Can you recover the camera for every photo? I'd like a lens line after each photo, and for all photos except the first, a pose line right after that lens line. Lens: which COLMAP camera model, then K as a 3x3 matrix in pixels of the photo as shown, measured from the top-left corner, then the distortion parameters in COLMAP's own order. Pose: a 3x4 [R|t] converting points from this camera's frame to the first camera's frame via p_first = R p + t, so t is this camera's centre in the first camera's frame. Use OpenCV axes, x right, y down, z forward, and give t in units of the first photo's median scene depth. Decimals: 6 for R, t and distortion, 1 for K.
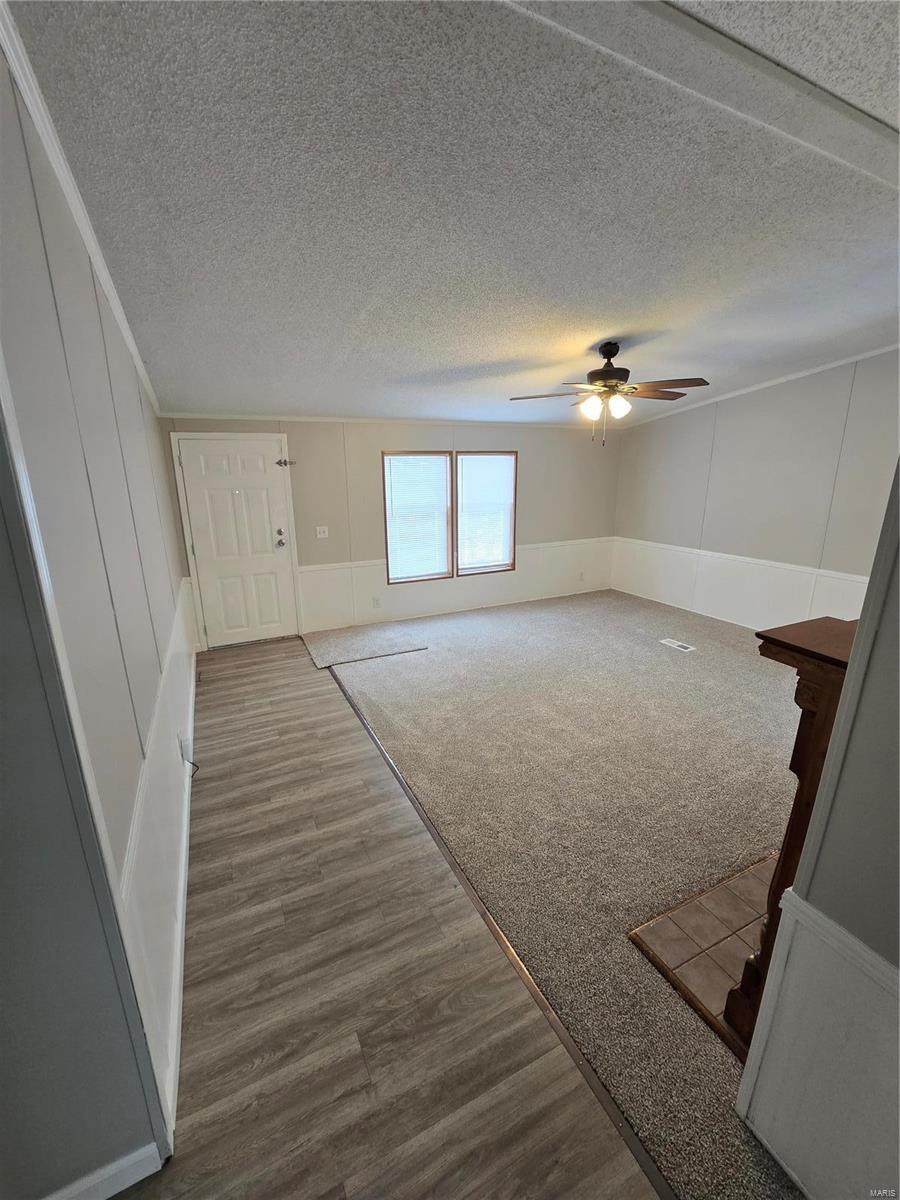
lens RADIAL K [[488.4, 0, 448.0], [0, 488.4, 602.3], [0, 0, 1]] dist [-0.002414, -0.000583]
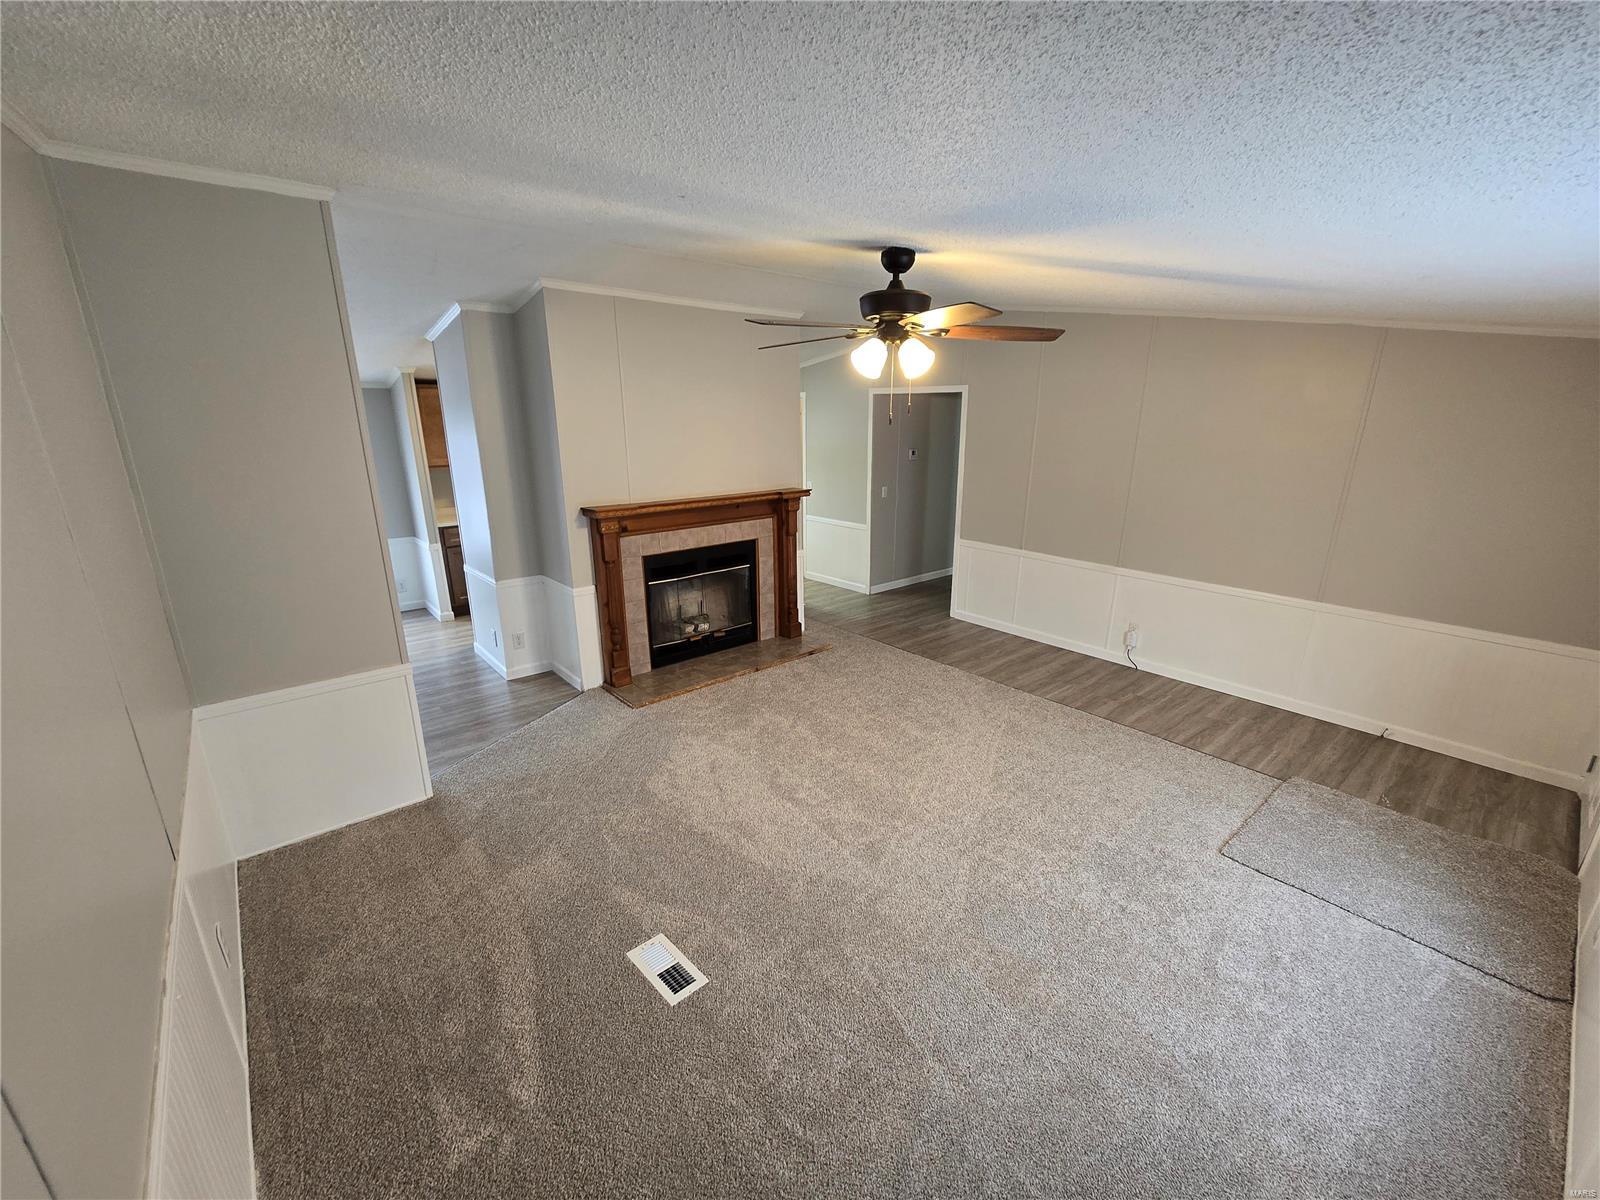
lens RADIAL K [[651.1, 0, 799.0], [0, 651.1, 604.7], [0, 0, 1]] dist [-0.002414, -0.000583]
pose [[-0.969848, 0.081600, -0.229644, 0.666775], [-0.050956, 0.853559, 0.518498, -0.579414], [0.238324, 0.514566, -0.823665, 1.862864]]
